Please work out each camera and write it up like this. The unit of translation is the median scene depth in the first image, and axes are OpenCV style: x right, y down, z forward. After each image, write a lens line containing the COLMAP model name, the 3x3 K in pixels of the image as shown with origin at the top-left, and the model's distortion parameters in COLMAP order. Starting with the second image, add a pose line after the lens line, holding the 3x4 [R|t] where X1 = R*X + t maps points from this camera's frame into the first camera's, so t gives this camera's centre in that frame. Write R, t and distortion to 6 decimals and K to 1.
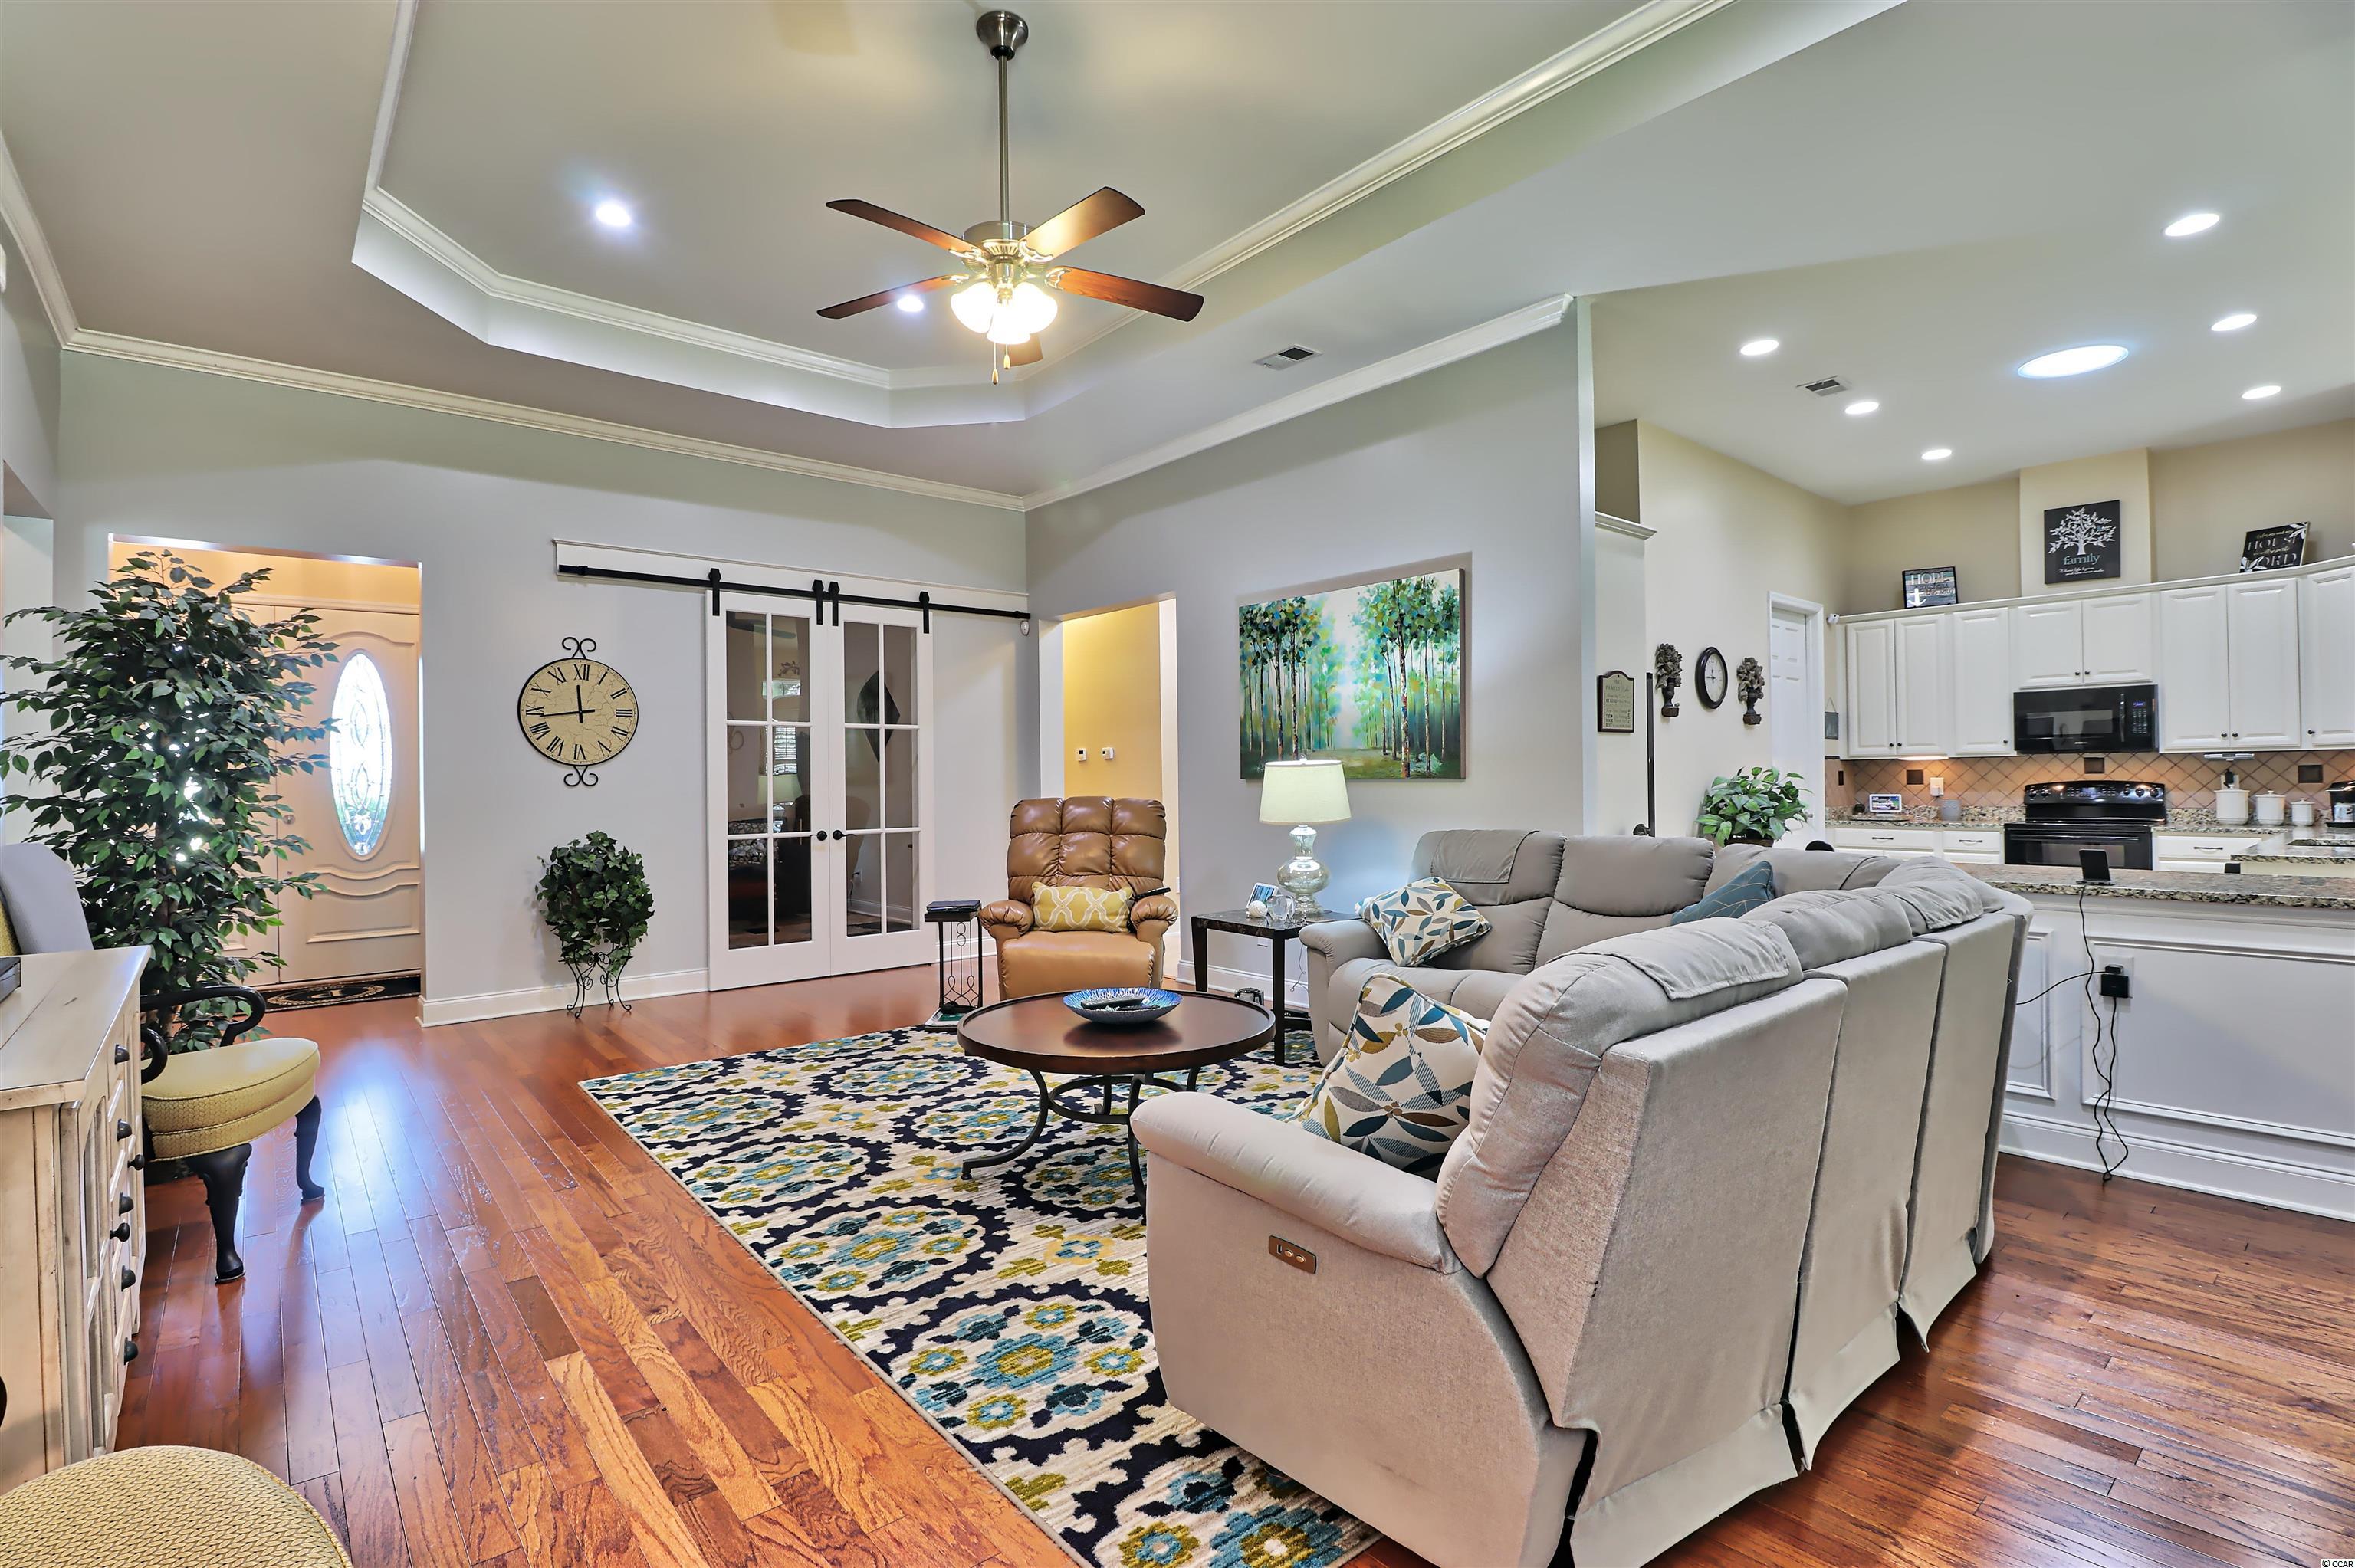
lens RADIAL K [[1089.6, 0, 1174.2], [0, 1089.6, 783.0], [0, 0, 1]] dist [-0.002553, -0.008554]
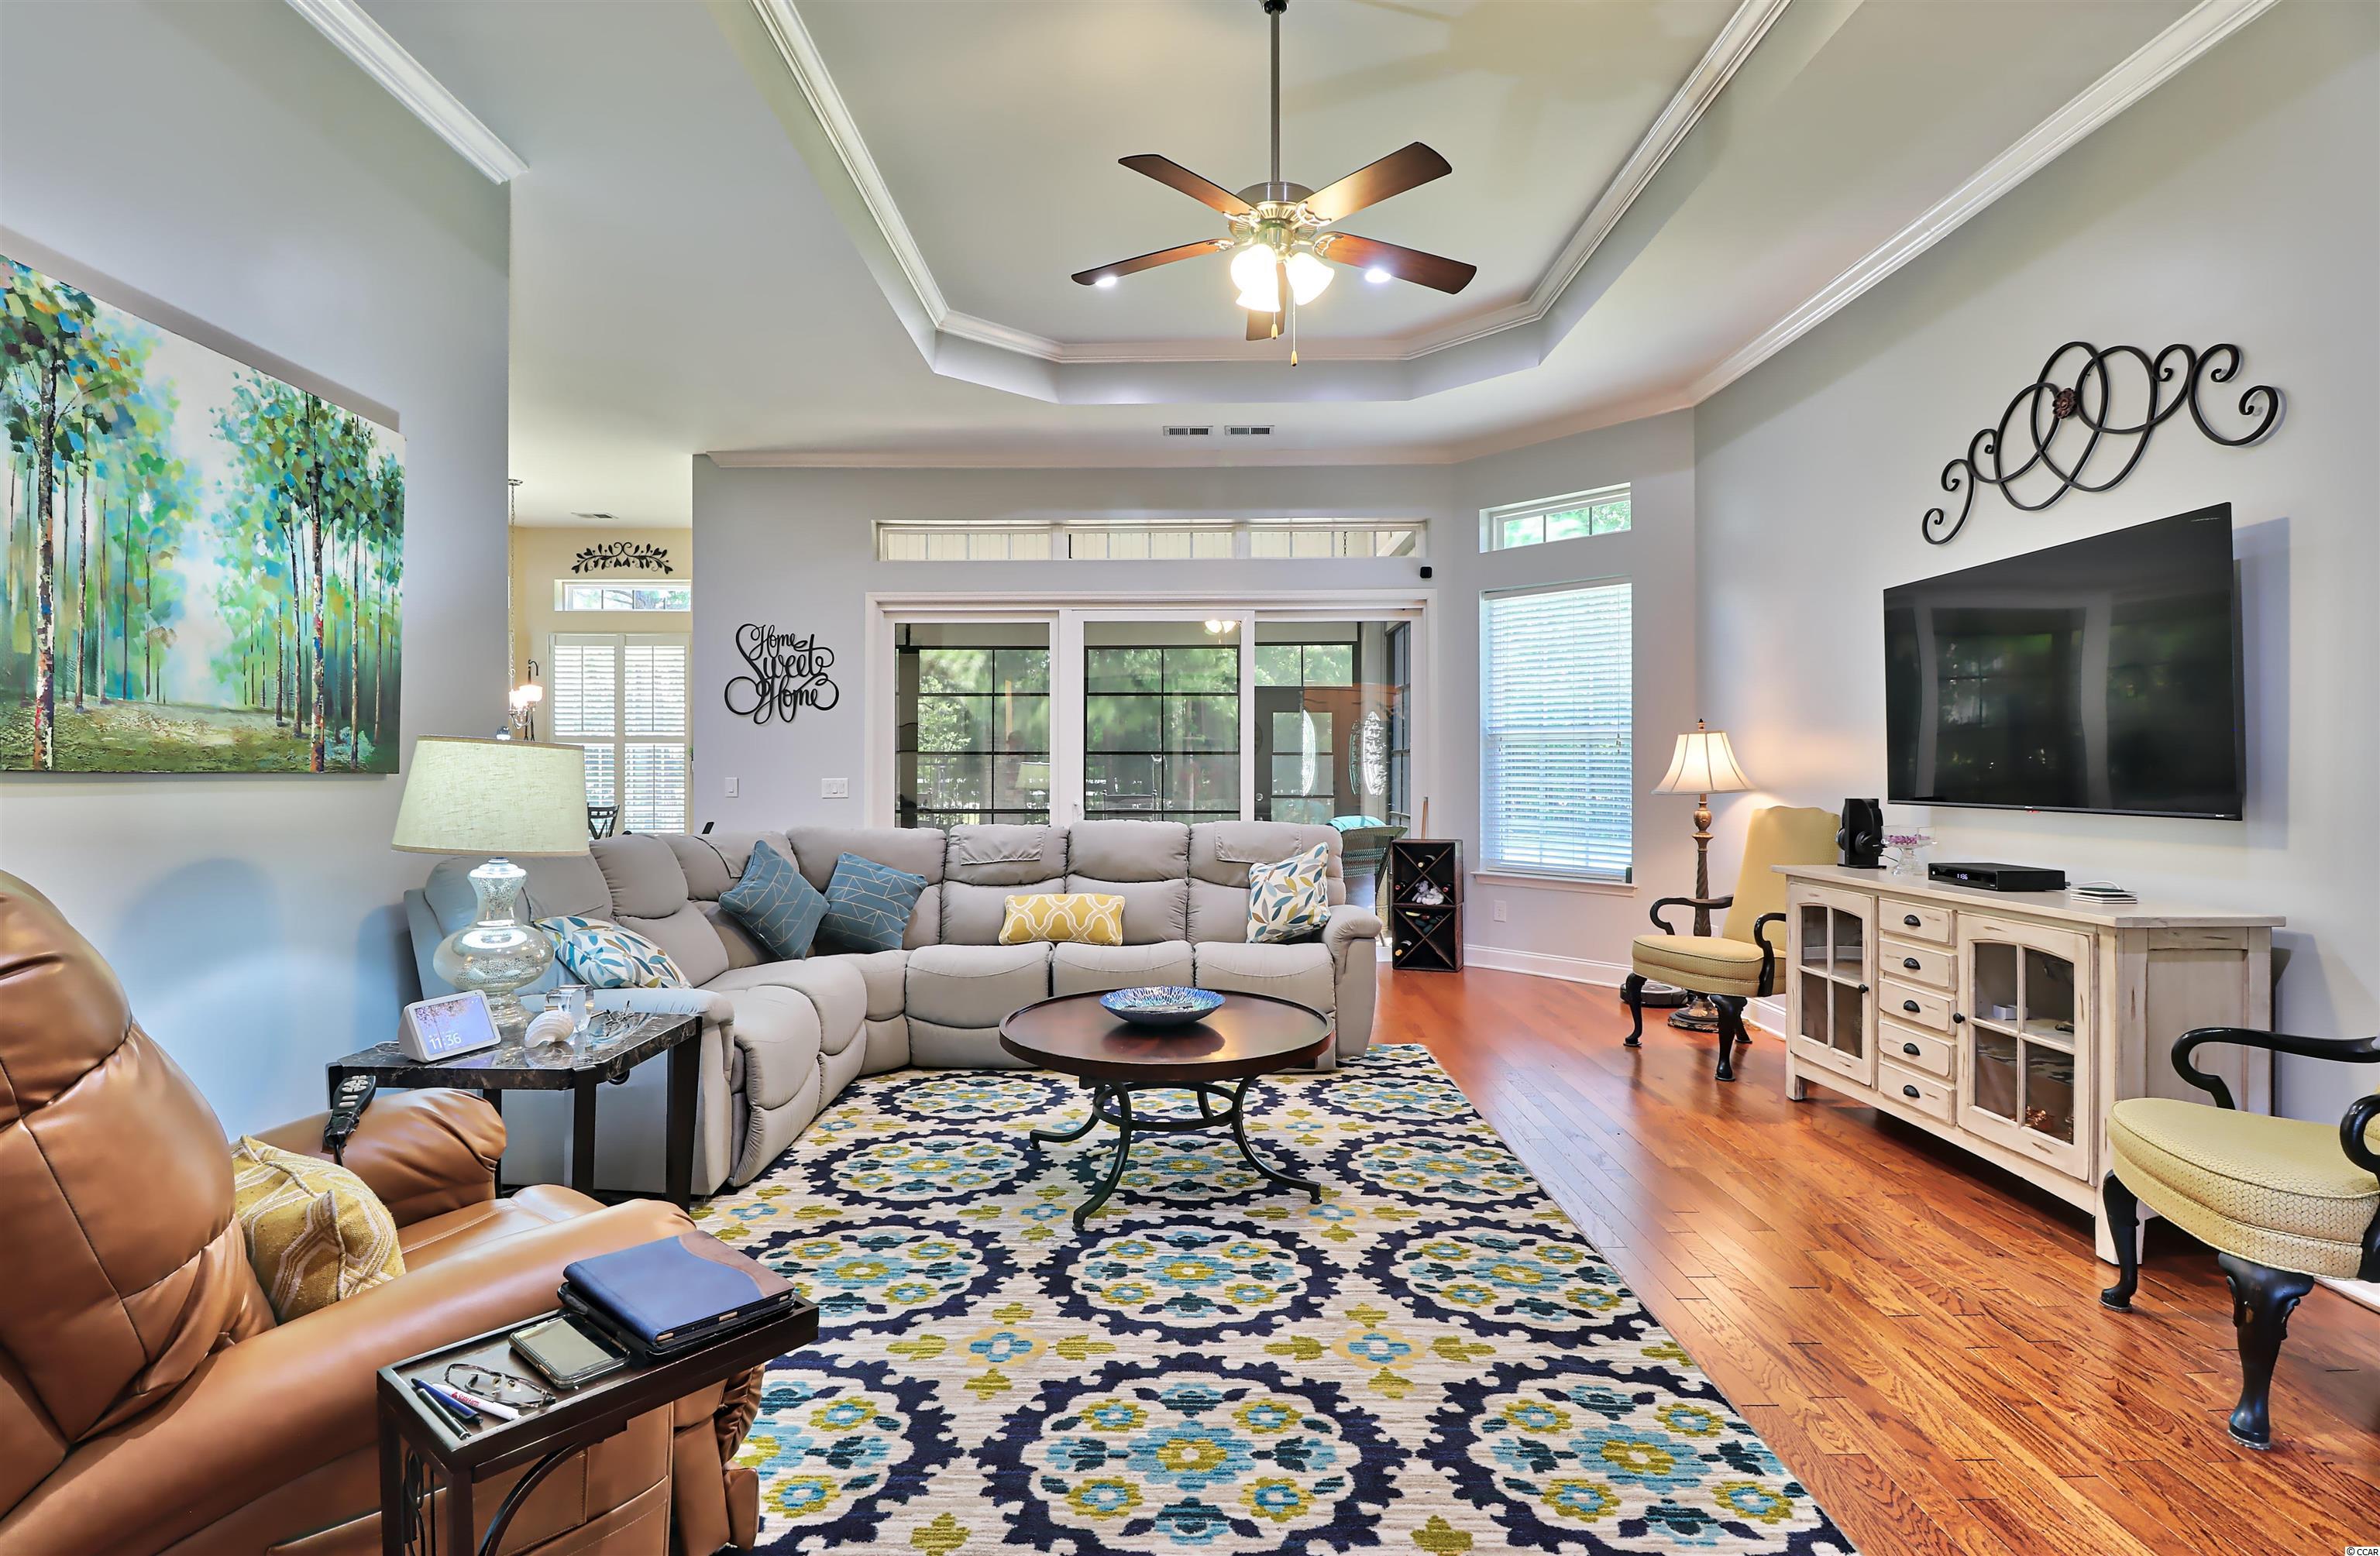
lens RADIAL K [[1127.9, 0, 1162.9], [0, 1127.9, 756.2], [0, 0, 1]] dist [0.000624, -0.004744]
pose [[-0.755404, 0.020759, 0.654930, -0.600587], [0.012507, 0.999773, -0.017263, 0.002658], [-0.655140, -0.004850, -0.755492, 1.499441]]
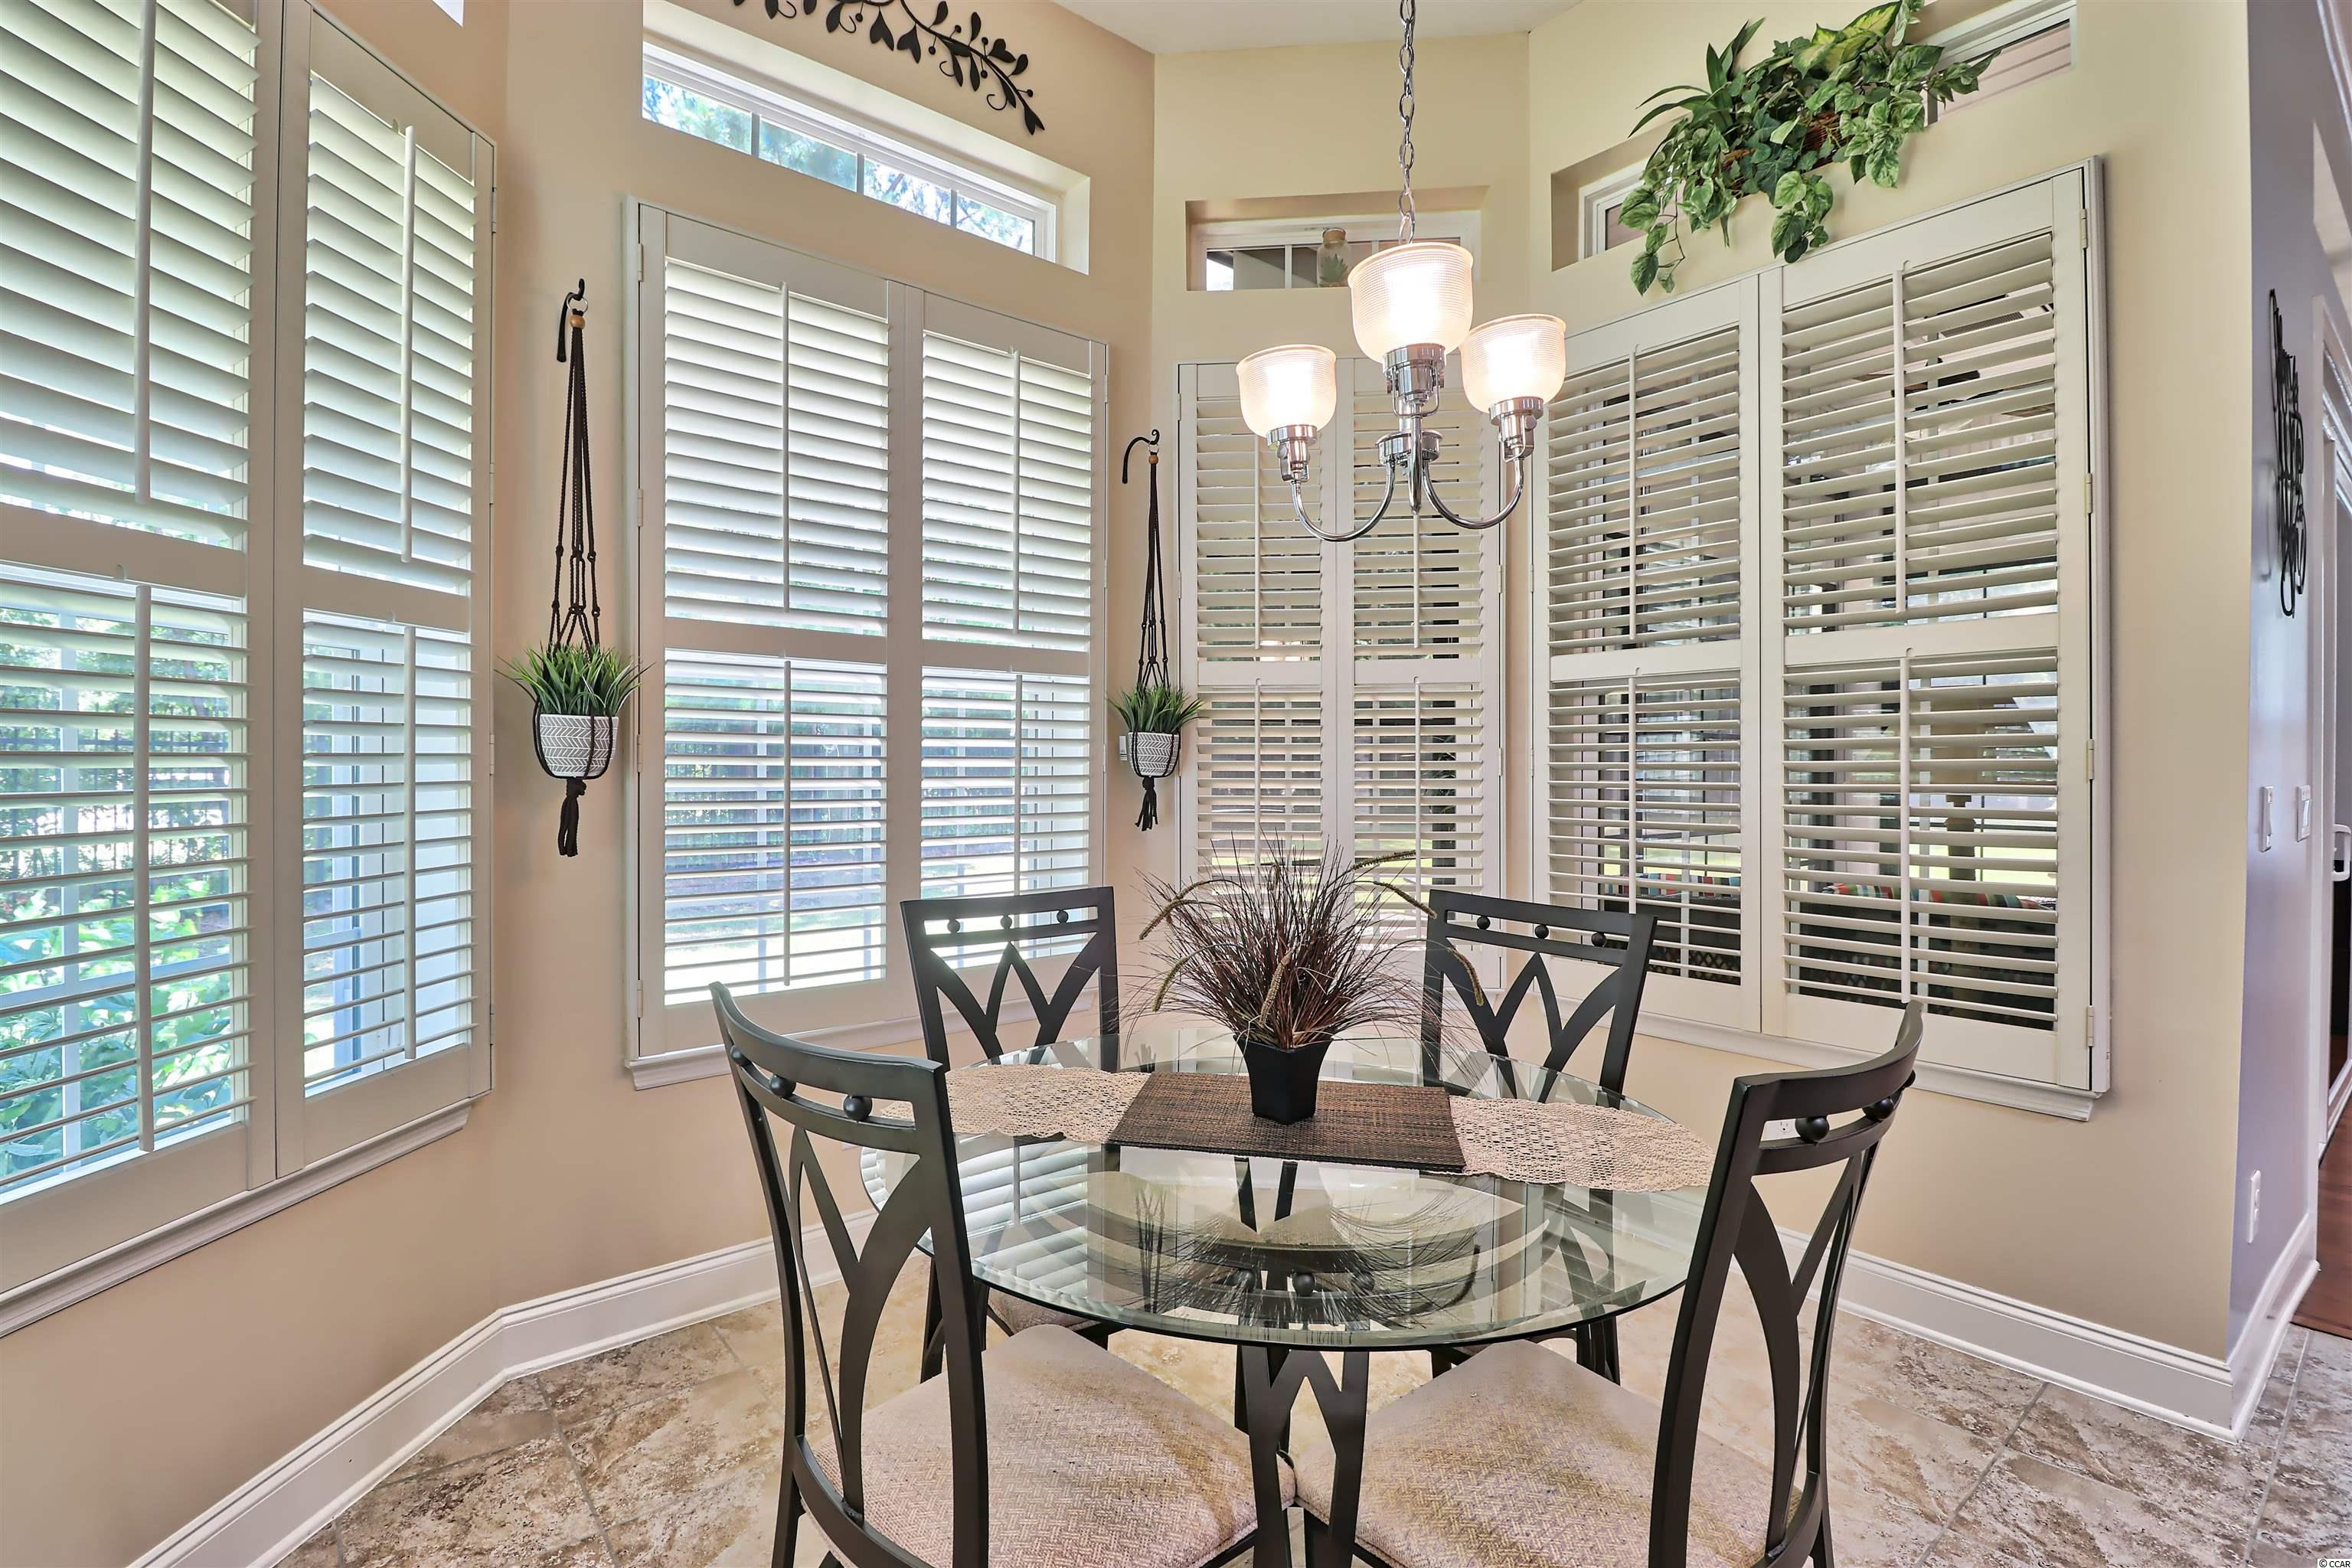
lens RADIAL K [[1088.3, 0, 1156.1], [0, 1088.3, 775.0], [0, 0, 1]] dist [-0.002553, -0.008554]
pose [[-0.999822, 0.012221, 0.014346, 1.627001], [0.012372, 0.999869, 0.010470, -0.019014], [-0.014216, 0.010646, -0.999842, 1.114270]]
